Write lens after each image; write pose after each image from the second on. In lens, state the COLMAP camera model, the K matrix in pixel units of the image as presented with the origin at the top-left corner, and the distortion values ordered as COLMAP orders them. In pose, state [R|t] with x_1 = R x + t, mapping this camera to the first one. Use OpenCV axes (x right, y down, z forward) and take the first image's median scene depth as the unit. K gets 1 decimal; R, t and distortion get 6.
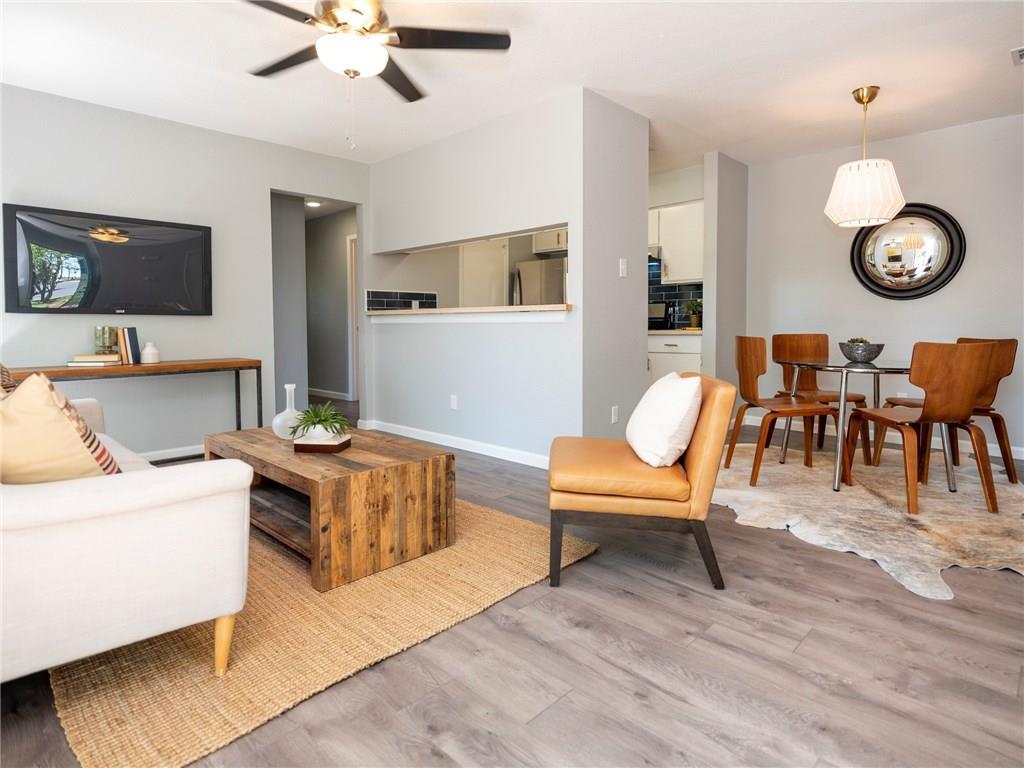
lens RADIAL K [[565.4, 0, 502.6], [0, 565.4, 346.5], [0, 0, 1]] dist [-0.001236, -0.001037]
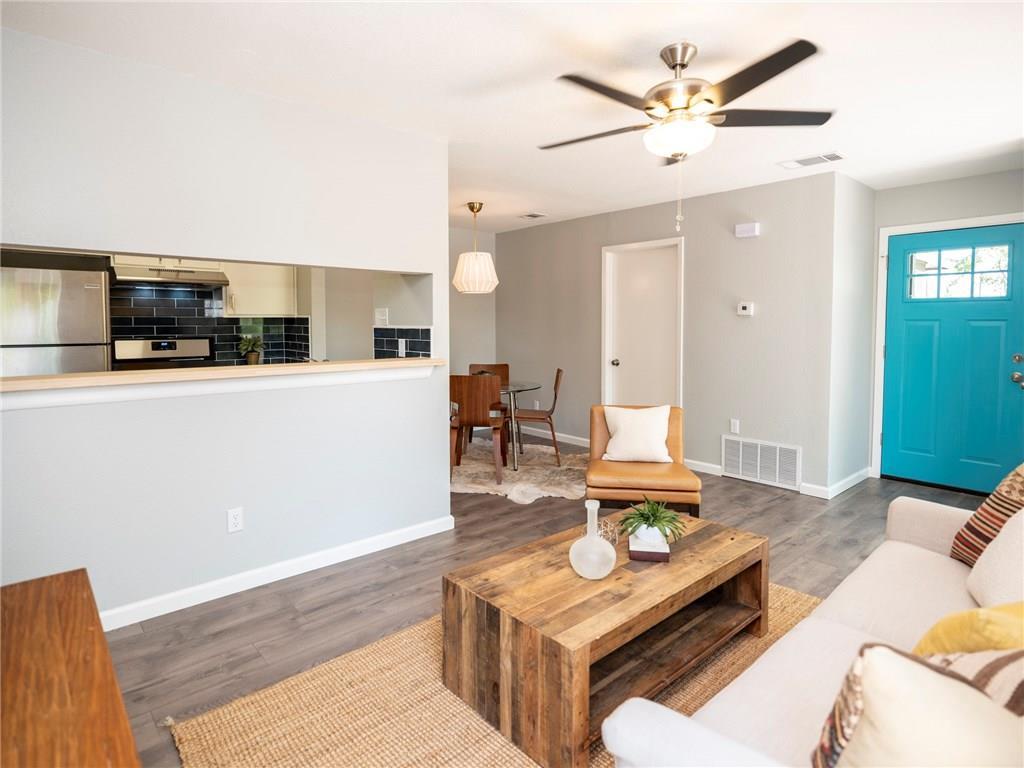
lens RADIAL K [[565.6, 0, 512.5], [0, 565.6, 358.5], [0, 0, 1]] dist [0.000350, -0.000107]
pose [[0.052320, -0.052392, 0.997255, -1.267953], [0.040581, 0.997909, 0.050297, -0.175029], [-0.997805, 0.037838, 0.054337, 1.236815]]
